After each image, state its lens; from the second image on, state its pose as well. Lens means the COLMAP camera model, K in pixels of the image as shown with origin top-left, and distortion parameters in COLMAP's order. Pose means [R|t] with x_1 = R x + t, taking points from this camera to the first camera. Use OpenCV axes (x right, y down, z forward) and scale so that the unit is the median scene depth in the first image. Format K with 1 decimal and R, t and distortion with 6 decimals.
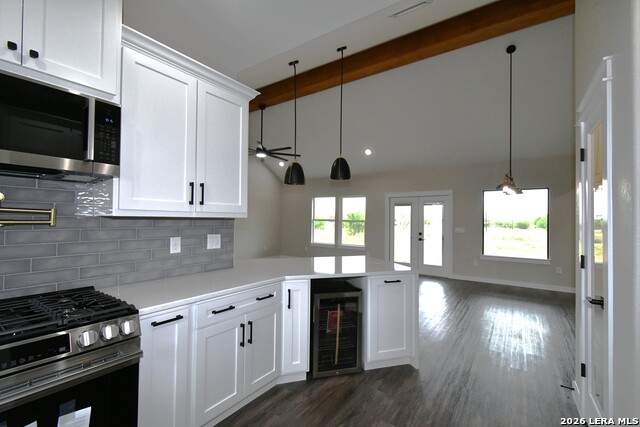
lens RADIAL K [[281.3, 0, 317.5], [0, 281.3, 215.8], [0, 0, 1]] dist [0.007082, -0.003005]
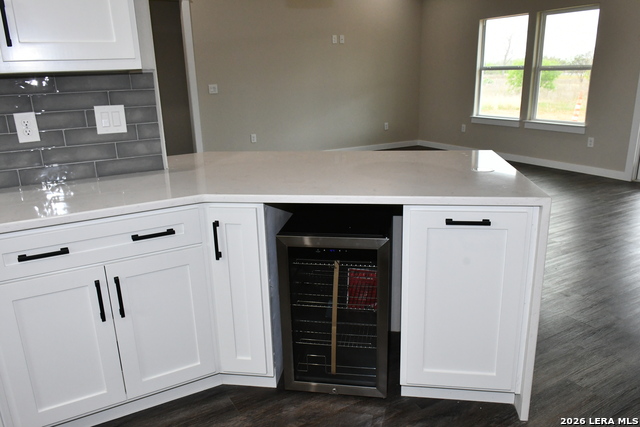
lens RADIAL K [[486.8, 0, 321.6], [0, 486.8, 217.8], [0, 0, 1]] dist [-0.005483, -0.011795]
pose [[0.908911, 0.085241, -0.408185, 0.353718], [0.040860, 0.955966, 0.290618, 0.019532], [0.414984, -0.280824, 0.865405, 0.319931]]
